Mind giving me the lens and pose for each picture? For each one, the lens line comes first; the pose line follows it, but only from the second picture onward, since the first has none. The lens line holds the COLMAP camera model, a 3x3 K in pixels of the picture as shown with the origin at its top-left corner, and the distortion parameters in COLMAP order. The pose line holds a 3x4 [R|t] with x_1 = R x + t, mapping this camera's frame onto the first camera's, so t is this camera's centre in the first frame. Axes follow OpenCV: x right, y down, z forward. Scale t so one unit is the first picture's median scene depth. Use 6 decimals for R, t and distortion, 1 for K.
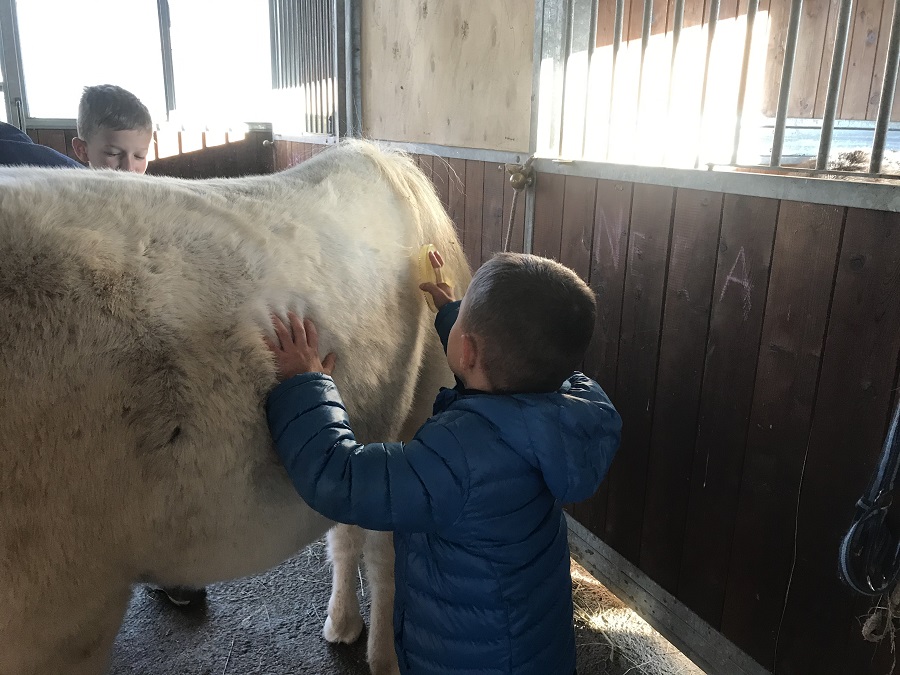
lens RADIAL K [[738.7, 0, 450.0], [0, 738.7, 337.5], [0, 0, 1]] dist [0.029681, 0.011621]
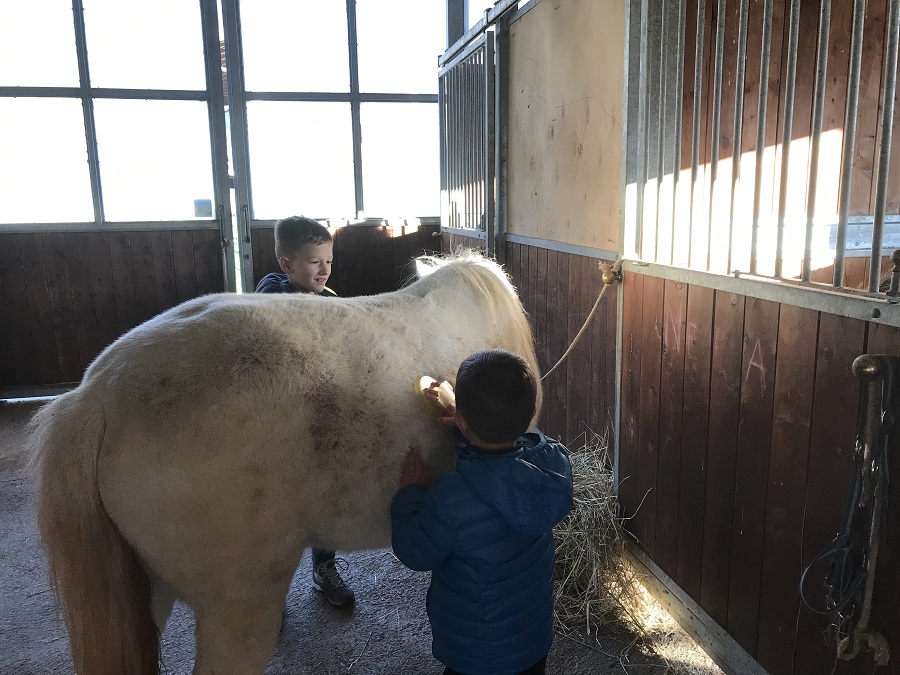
lens RADIAL K [[767.5, 0, 462.1], [0, 767.5, 344.5], [0, 0, 1]] dist [0.163970, -0.194643]
pose [[0.971468, 0.009788, -0.236969, 0.180400], [-0.028364, 0.996772, -0.075107, 0.001571], [0.235469, 0.079685, 0.968610, -0.328232]]
